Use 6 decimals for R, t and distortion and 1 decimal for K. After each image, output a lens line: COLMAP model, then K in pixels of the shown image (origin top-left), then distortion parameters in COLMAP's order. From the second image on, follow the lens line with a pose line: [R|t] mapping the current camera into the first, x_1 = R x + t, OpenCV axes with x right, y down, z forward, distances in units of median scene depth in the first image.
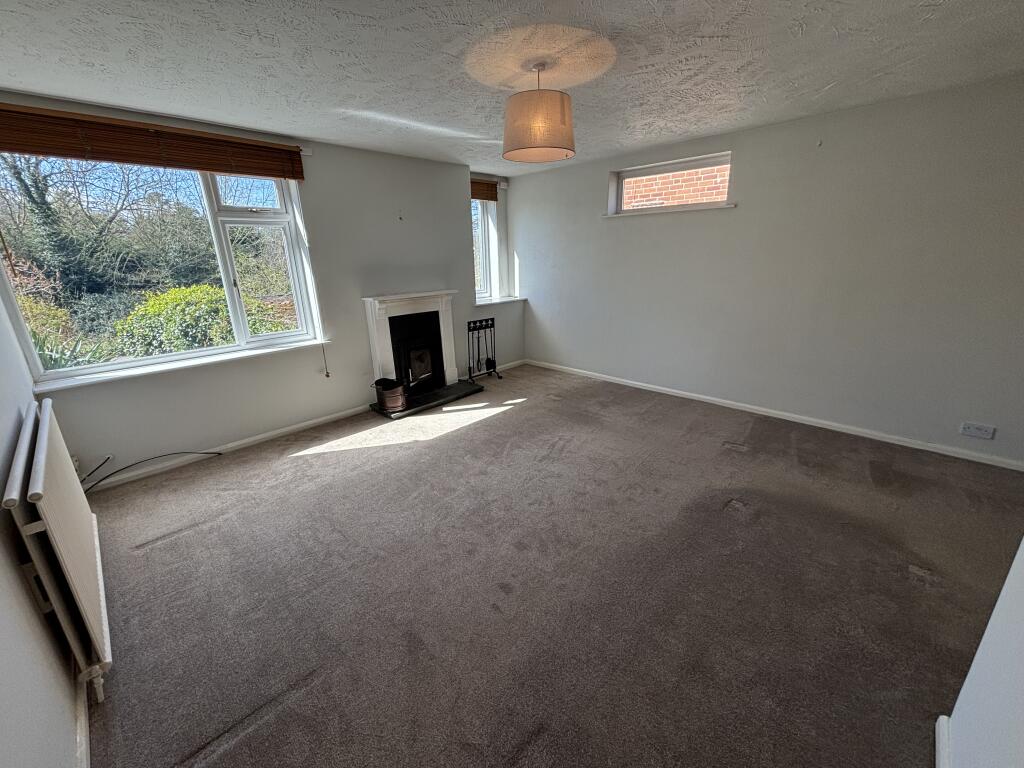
lens RADIAL K [[413.7, 0, 508.4], [0, 413.7, 383.0], [0, 0, 1]] dist [-0.001896, -0.002190]
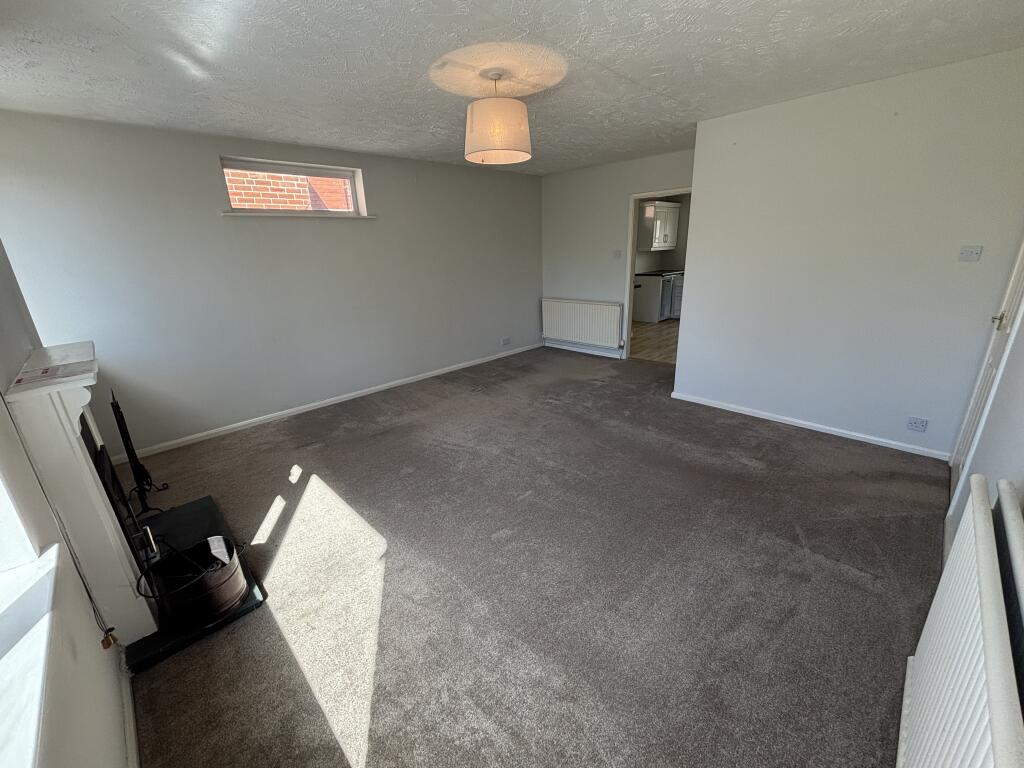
lens RADIAL K [[413.7, 0, 508.7], [0, 413.7, 383.3], [0, 0, 1]] dist [-0.001896, -0.002190]
pose [[0.023451, -0.288894, 0.957074, -0.612223], [0.335145, 0.904211, 0.264726, -0.160415], [-0.941875, 0.314550, 0.118026, 0.561670]]
